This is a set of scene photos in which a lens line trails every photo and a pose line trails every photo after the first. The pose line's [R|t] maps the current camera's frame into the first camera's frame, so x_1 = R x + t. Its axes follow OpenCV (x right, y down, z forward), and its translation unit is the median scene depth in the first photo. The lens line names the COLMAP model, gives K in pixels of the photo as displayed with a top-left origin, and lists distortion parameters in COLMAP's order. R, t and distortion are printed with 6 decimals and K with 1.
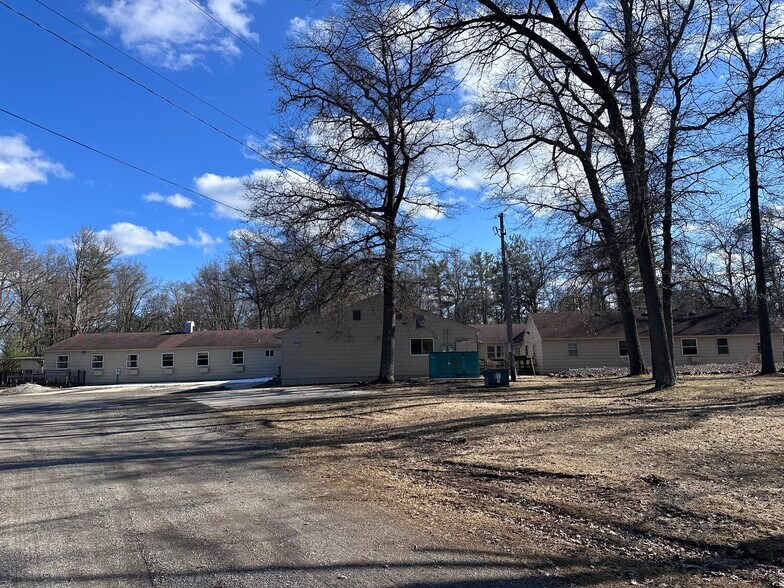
lens RADIAL K [[557.5, 0, 392.0], [0, 557.5, 294.0], [0, 0, 1]] dist [0.050908, -0.048764]
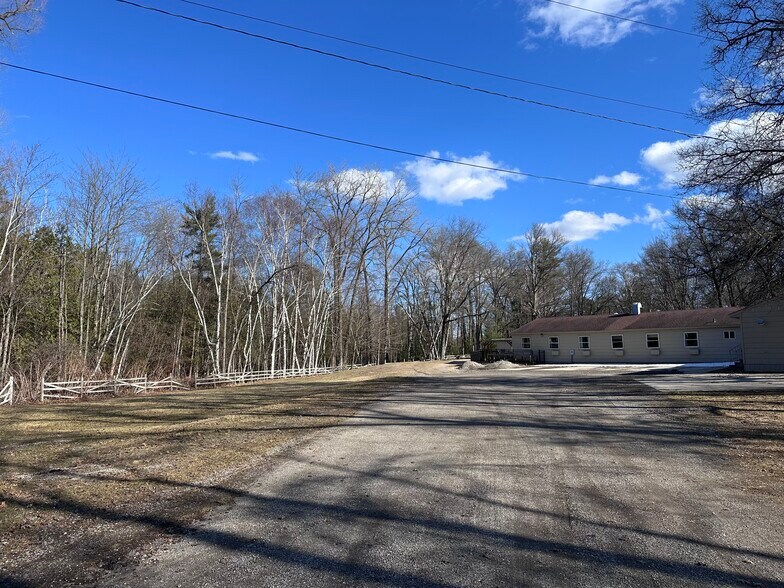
lens RADIAL K [[694.8, 0, 392.0], [0, 694.8, 294.0], [0, 0, 1]] dist [0.140061, -0.237886]
pose [[0.688913, -0.048901, -0.723193, 0.269283], [0.087095, 0.996078, 0.015614, -0.026515], [0.719593, -0.073743, 0.690469, -0.183646]]
